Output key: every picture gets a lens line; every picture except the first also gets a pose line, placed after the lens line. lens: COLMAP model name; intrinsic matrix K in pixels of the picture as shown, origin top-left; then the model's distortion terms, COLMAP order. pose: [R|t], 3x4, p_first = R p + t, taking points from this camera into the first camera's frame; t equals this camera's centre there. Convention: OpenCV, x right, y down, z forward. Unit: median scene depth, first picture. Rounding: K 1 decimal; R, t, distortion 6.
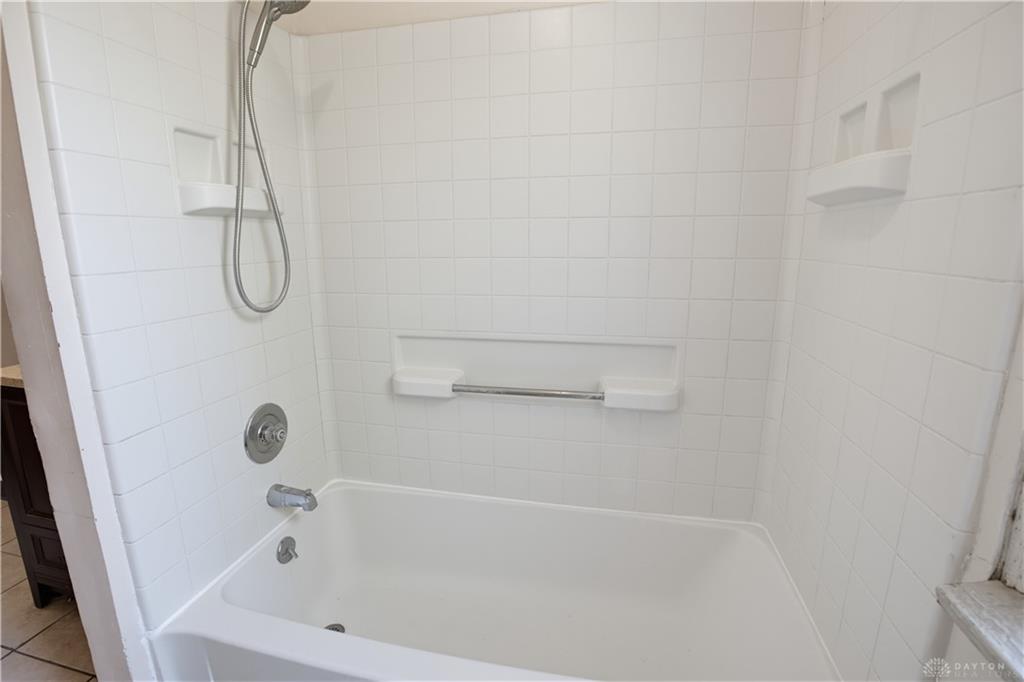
lens RADIAL K [[463.5, 0, 510.0], [0, 463.5, 332.3], [0, 0, 1]] dist [-0.041141, 0.009461]
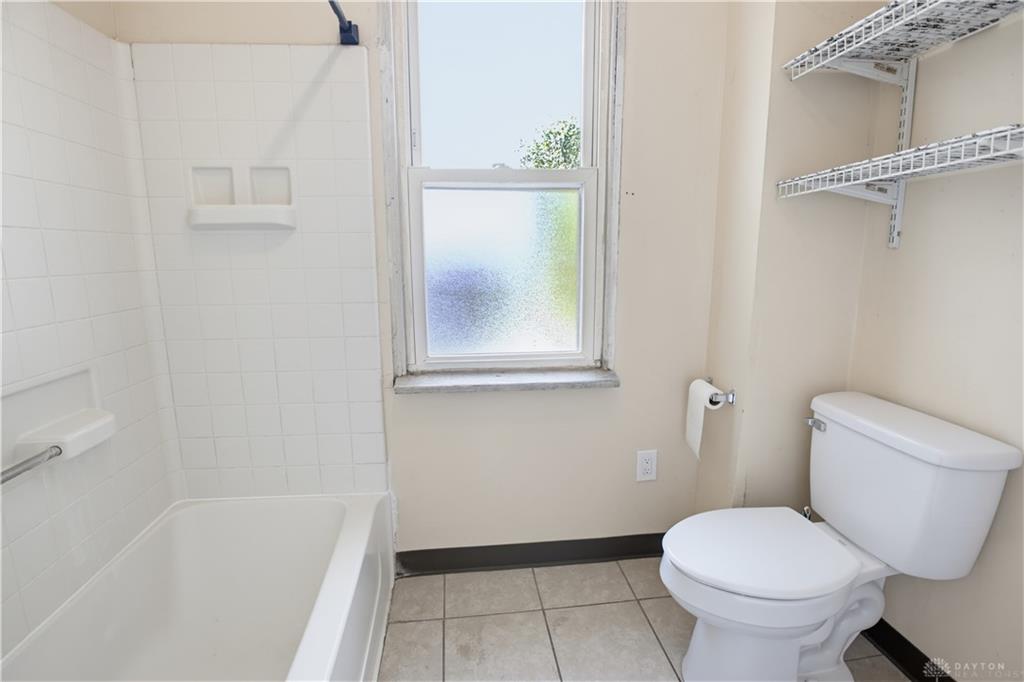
lens RADIAL K [[463.5, 0, 510.0], [0, 463.5, 332.3], [0, 0, 1]] dist [-0.041141, 0.009461]
pose [[-0.340376, -0.143279, 0.929309, -0.749991], [0.189637, 0.957554, 0.217092, -0.075849], [-0.920968, 0.250124, -0.298758, 0.475282]]
